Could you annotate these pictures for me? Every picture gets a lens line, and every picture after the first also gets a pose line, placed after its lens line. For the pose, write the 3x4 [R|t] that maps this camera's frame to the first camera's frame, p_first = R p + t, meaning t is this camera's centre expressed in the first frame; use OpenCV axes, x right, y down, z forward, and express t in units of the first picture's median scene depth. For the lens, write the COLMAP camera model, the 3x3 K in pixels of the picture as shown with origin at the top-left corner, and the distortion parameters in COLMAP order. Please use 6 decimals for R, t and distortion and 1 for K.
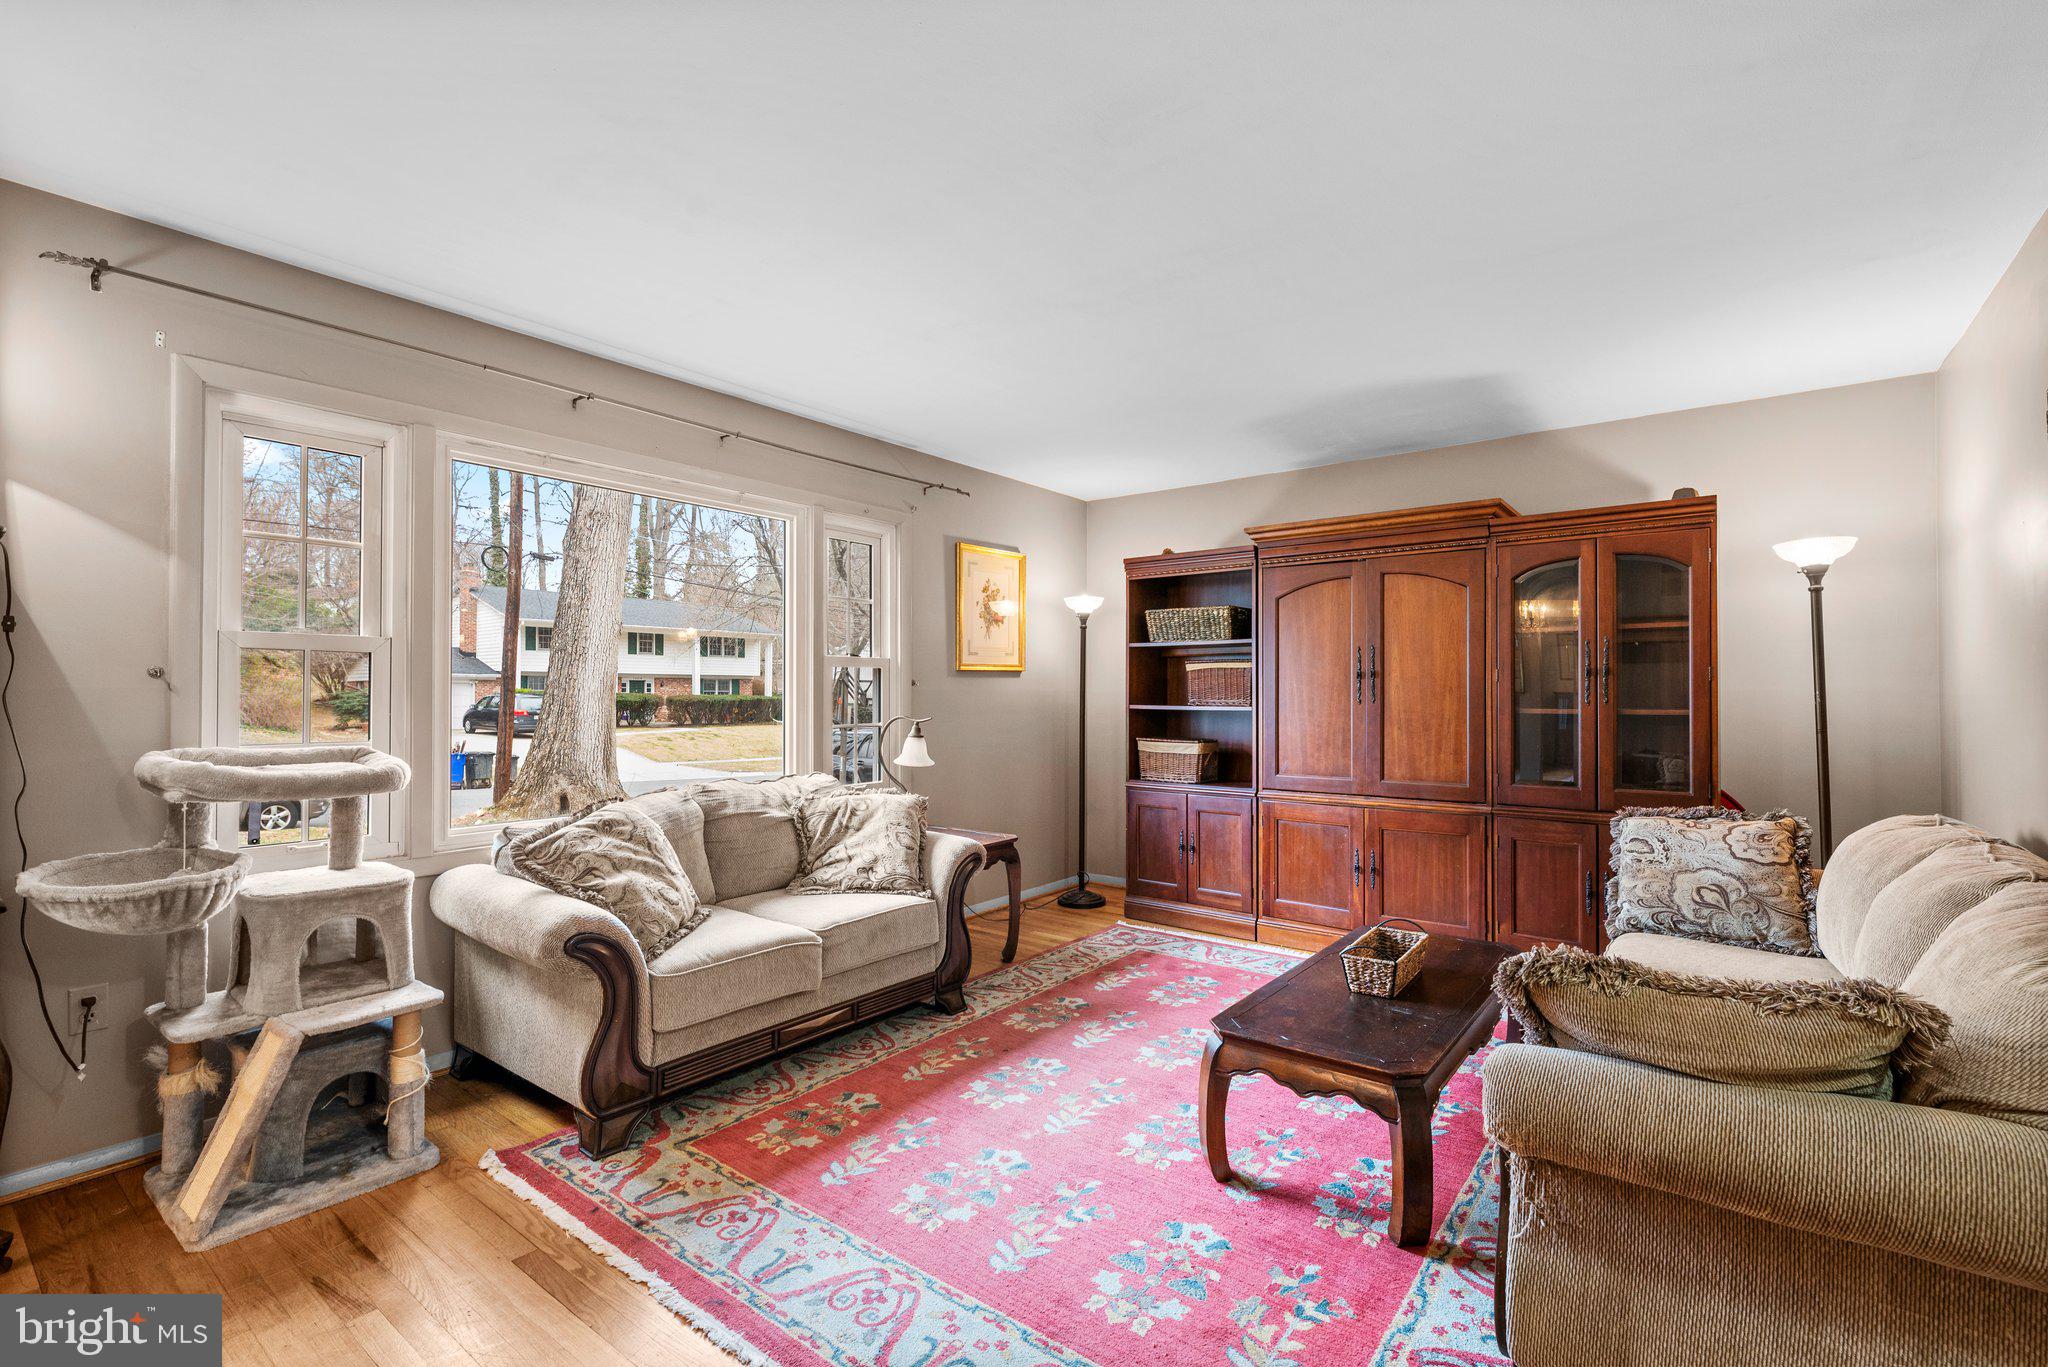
lens RADIAL K [[916.0, 0, 1027.1], [0, 916.0, 688.5], [0, 0, 1]] dist [0.001777, 0.000607]
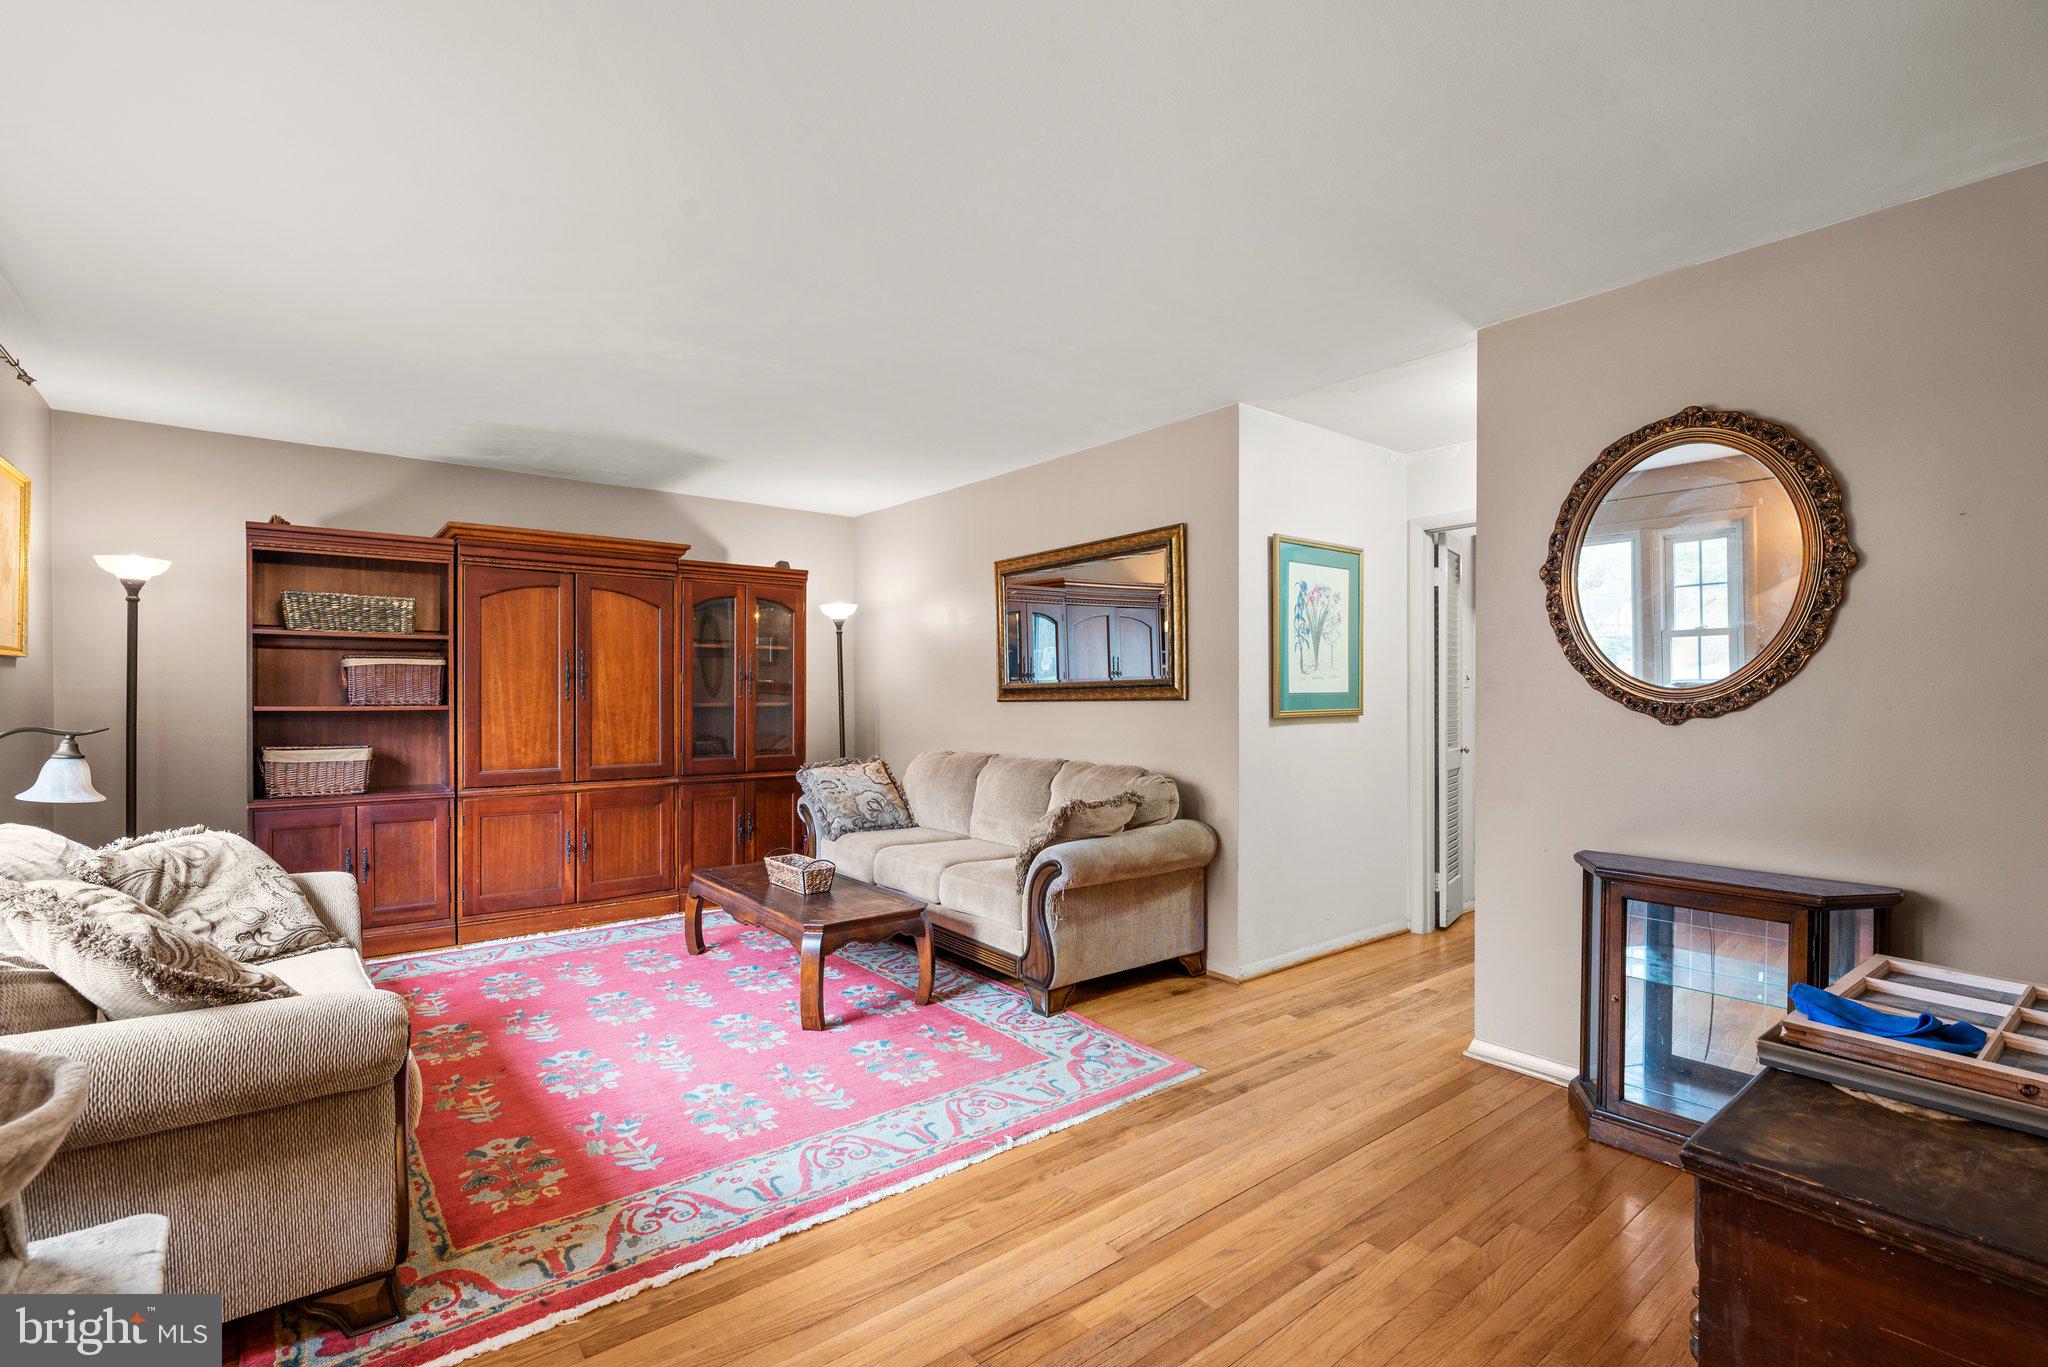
lens RADIAL K [[916.0, 0, 1026.7], [0, 916.0, 698.0], [0, 0, 1]] dist [0.001777, 0.000607]
pose [[0.236105, -0.005042, 0.971714, -0.706345], [-0.005412, 0.999964, 0.006504, 0.002833], [-0.971712, -0.006795, 0.236069, 0.223009]]
